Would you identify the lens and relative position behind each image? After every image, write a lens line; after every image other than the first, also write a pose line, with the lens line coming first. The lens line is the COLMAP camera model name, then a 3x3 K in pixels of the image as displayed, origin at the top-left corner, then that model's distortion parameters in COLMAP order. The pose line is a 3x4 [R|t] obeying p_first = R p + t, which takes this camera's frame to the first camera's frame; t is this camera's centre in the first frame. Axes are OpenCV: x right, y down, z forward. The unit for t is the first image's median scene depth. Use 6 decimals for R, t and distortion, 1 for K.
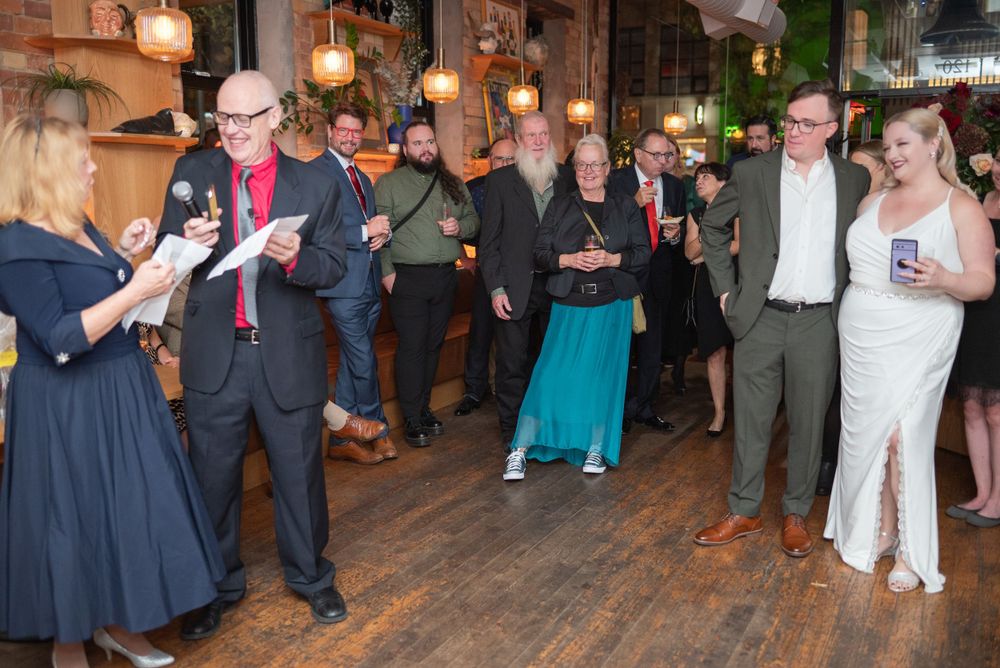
lens RADIAL K [[970.3, 0, 494.1], [0, 970.3, 334.2], [0, 0, 1]] dist [0.002610, 0.000000]
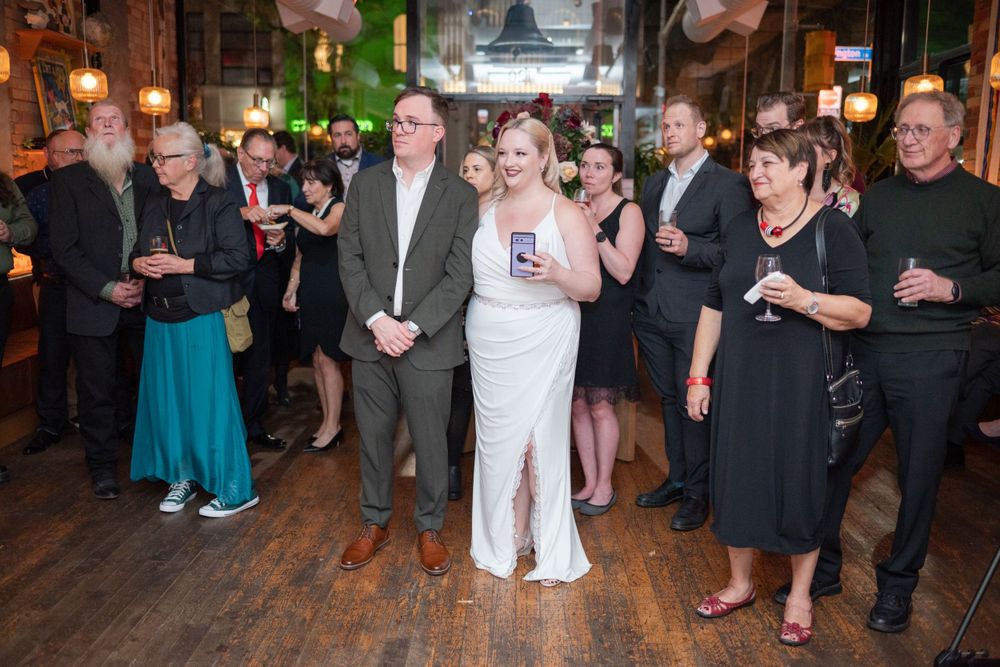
lens RADIAL K [[970.3, 0, 494.9], [0, 970.3, 327.4], [0, 0, 1]] dist [0.002610, 0.000000]
pose [[0.904226, -0.050205, 0.424092, -0.026316], [0.049787, 0.998687, 0.012074, -0.019033], [-0.424141, 0.010197, 0.905539, 0.065013]]
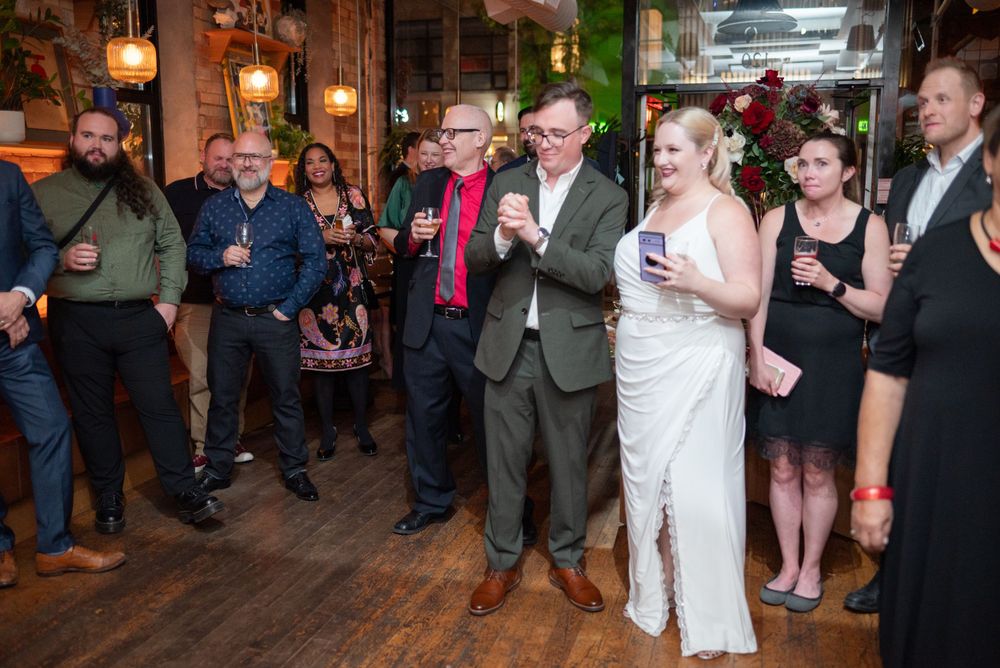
lens RADIAL K [[970.3, 0, 500.6], [0, 970.3, 337.2], [0, 0, 1]] dist [0.002610, 0.000000]
pose [[0.980612, -0.027864, 0.193967, 0.079552], [0.026667, 0.999606, 0.008780, -0.041286], [-0.194135, -0.003437, 0.980969, 0.212948]]
